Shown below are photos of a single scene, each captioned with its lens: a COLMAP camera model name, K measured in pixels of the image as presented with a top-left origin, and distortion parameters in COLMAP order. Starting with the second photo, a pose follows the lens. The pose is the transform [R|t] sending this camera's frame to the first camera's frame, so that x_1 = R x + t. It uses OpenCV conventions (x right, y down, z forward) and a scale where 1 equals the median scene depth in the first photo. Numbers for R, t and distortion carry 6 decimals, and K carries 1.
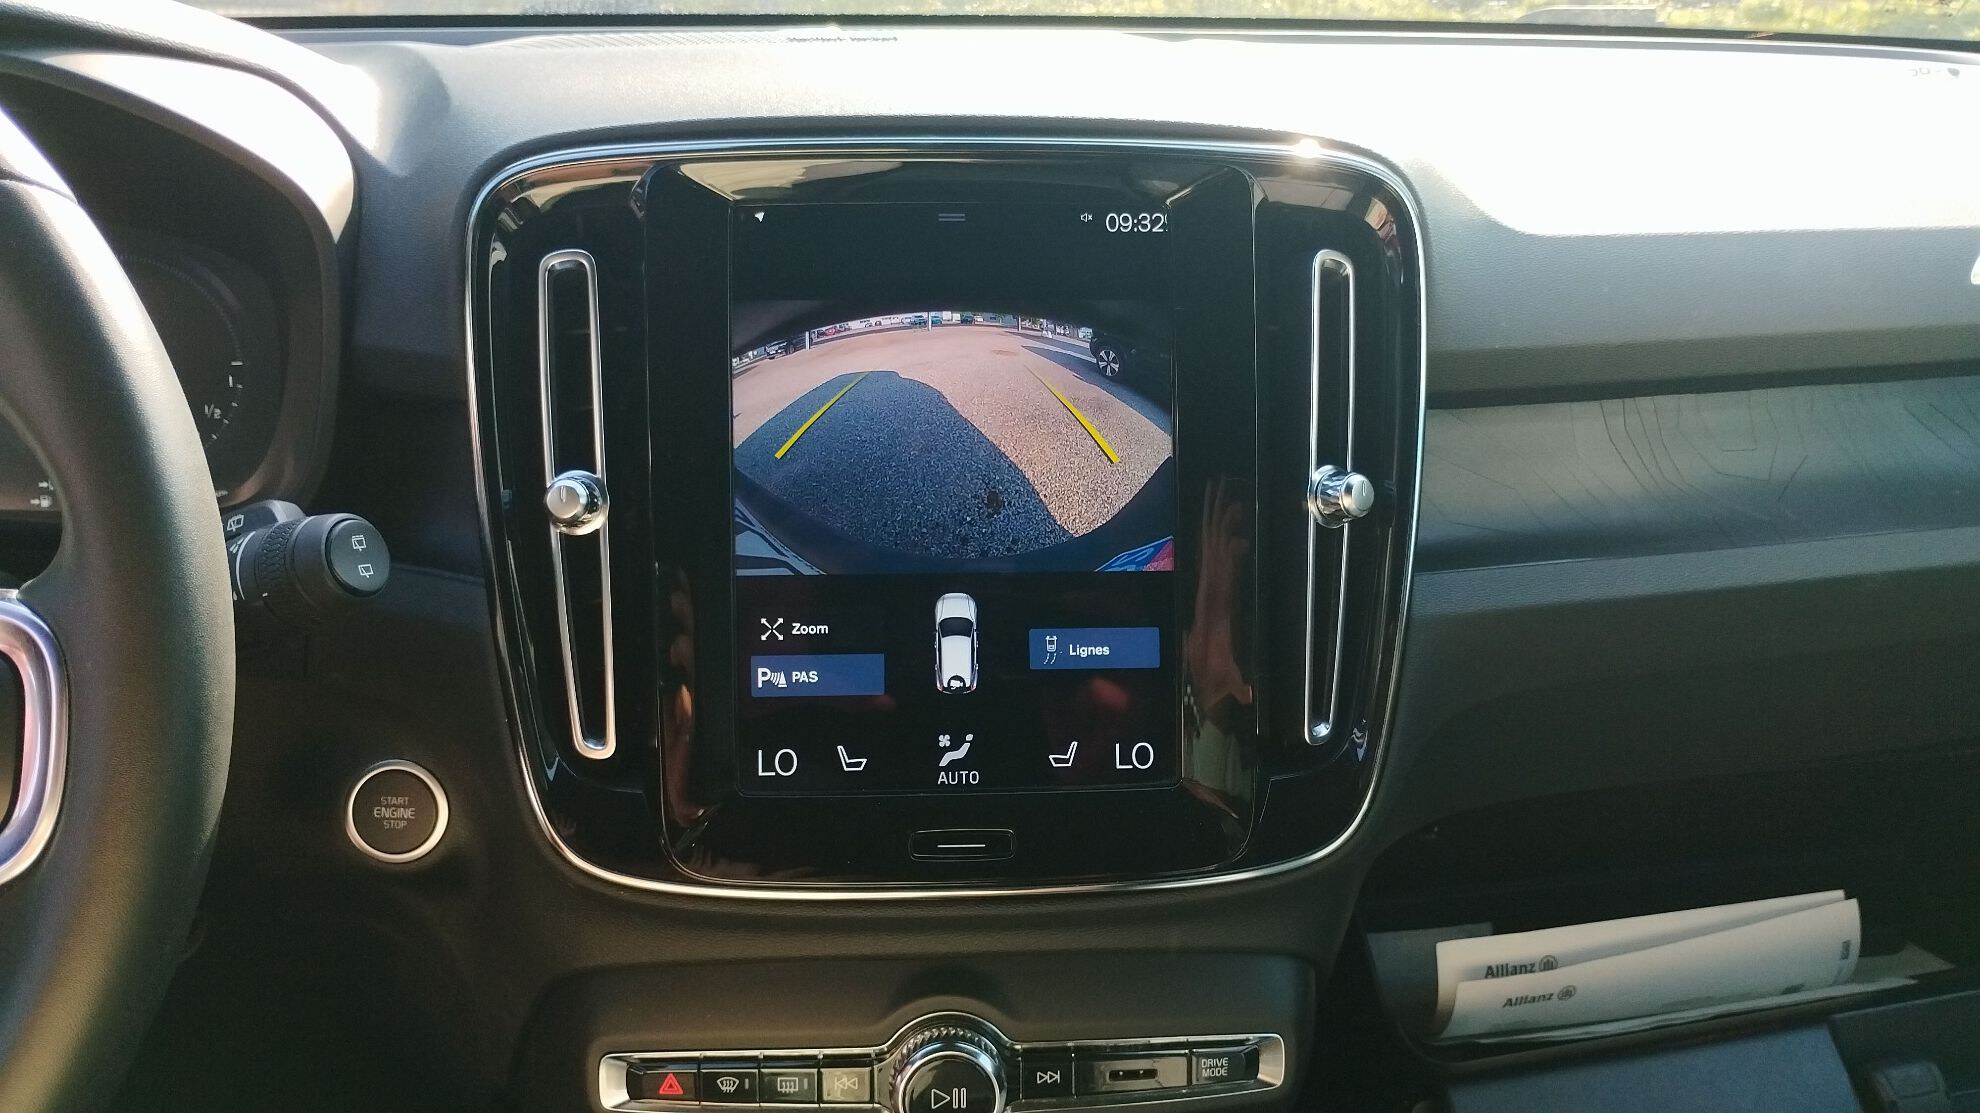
lens RADIAL K [[1546.8, 0, 988.0], [0, 1546.8, 553.2], [0, 0, 1]] dist [0.012377, -0.014865]
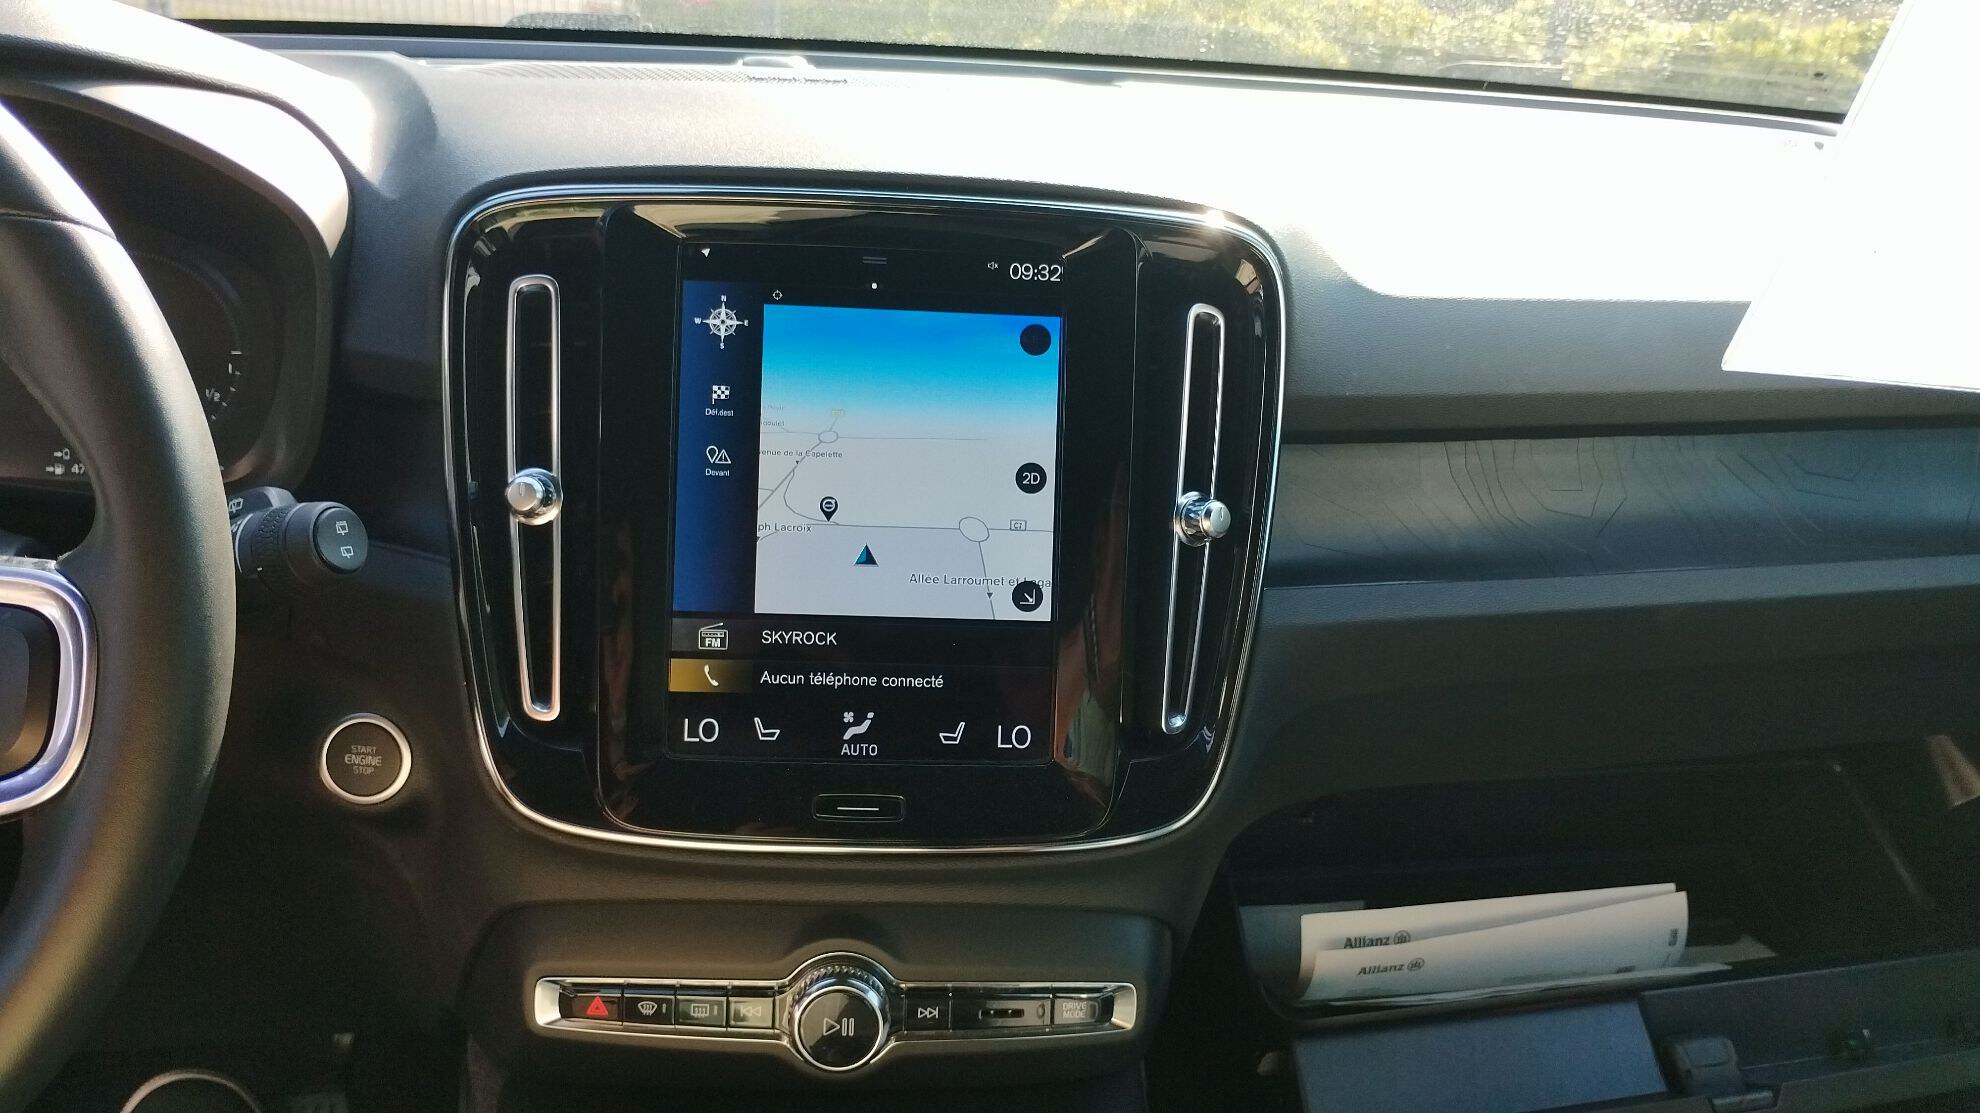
lens RADIAL K [[1546.8, 0, 994.5], [0, 1546.8, 551.9], [0, 0, 1]] dist [0.012377, -0.014865]
pose [[0.998891, 0.043597, 0.017776, 0.053336], [-0.043880, 0.998912, 0.015818, -0.023493], [-0.017067, -0.016580, 0.999717, -0.144057]]
